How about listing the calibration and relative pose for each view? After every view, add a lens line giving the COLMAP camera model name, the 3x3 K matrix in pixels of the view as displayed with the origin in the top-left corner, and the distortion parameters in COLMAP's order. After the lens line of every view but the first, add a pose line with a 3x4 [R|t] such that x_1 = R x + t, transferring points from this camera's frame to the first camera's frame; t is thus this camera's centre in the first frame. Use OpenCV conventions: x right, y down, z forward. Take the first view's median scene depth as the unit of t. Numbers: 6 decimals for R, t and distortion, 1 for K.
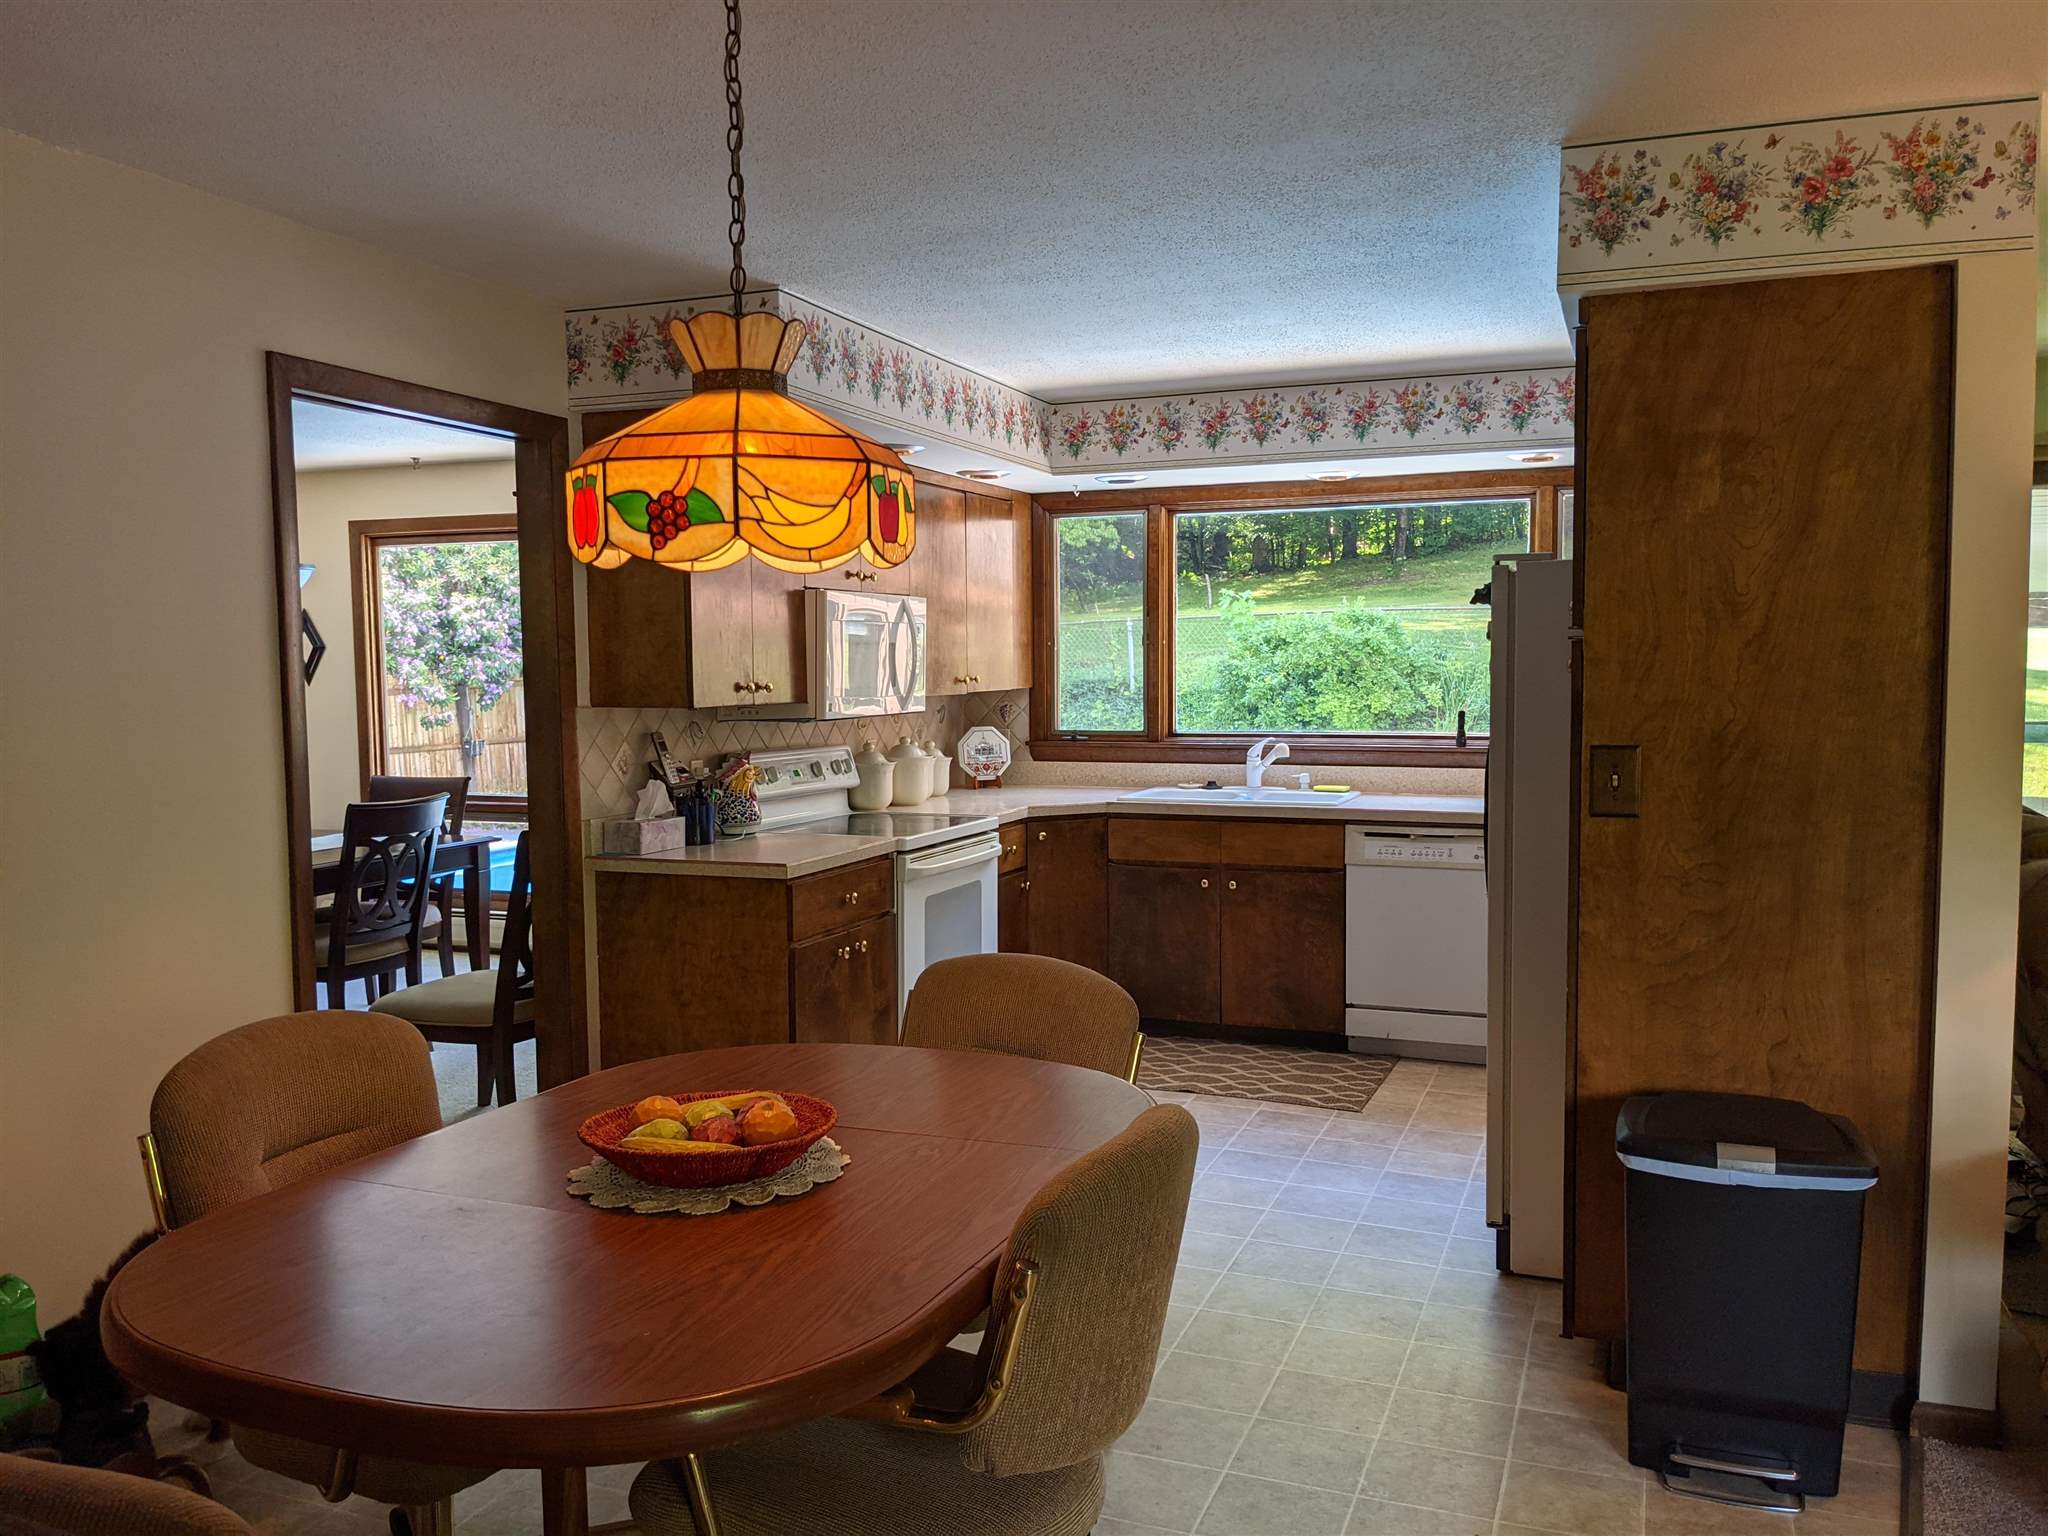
lens RADIAL K [[1630.2, 0, 1035.2], [0, 1630.2, 765.3], [0, 0, 1]] dist [0.024001, -0.020780]
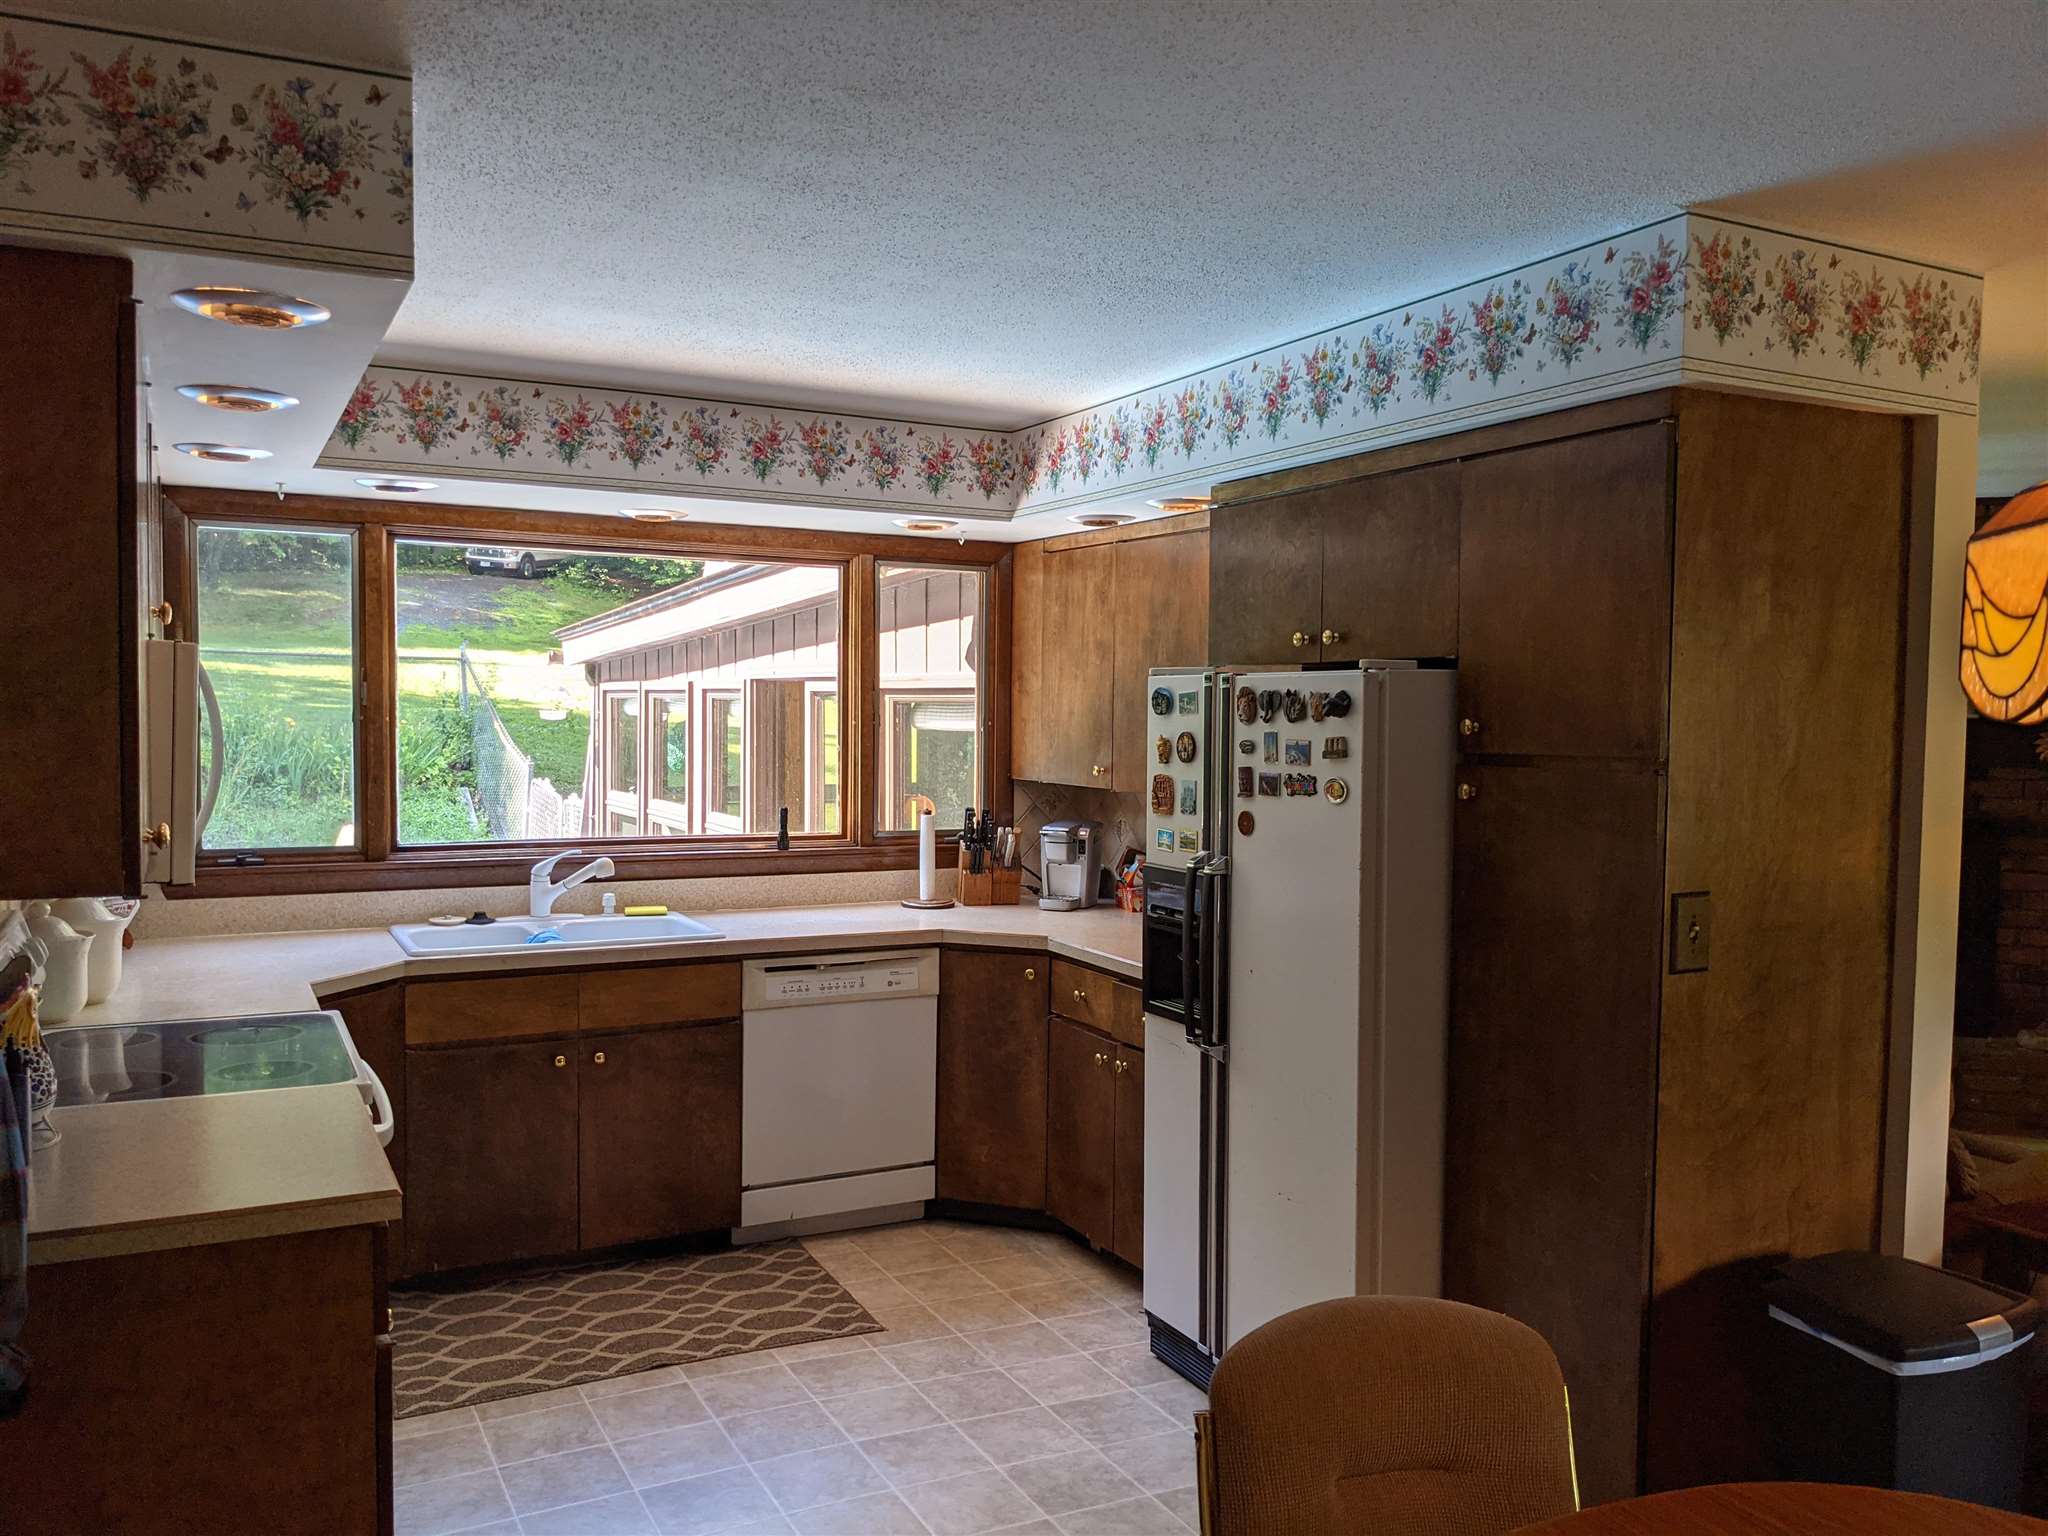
lens RADIAL K [[1630.2, 0, 1027.7], [0, 1630.2, 779.4], [0, 0, 1]] dist [0.024001, -0.020780]
pose [[0.661711, -0.024575, 0.749356, -0.311159], [0.032721, 0.999457, 0.003883, -0.050261], [-0.749045, 0.021951, 0.662155, 0.379800]]
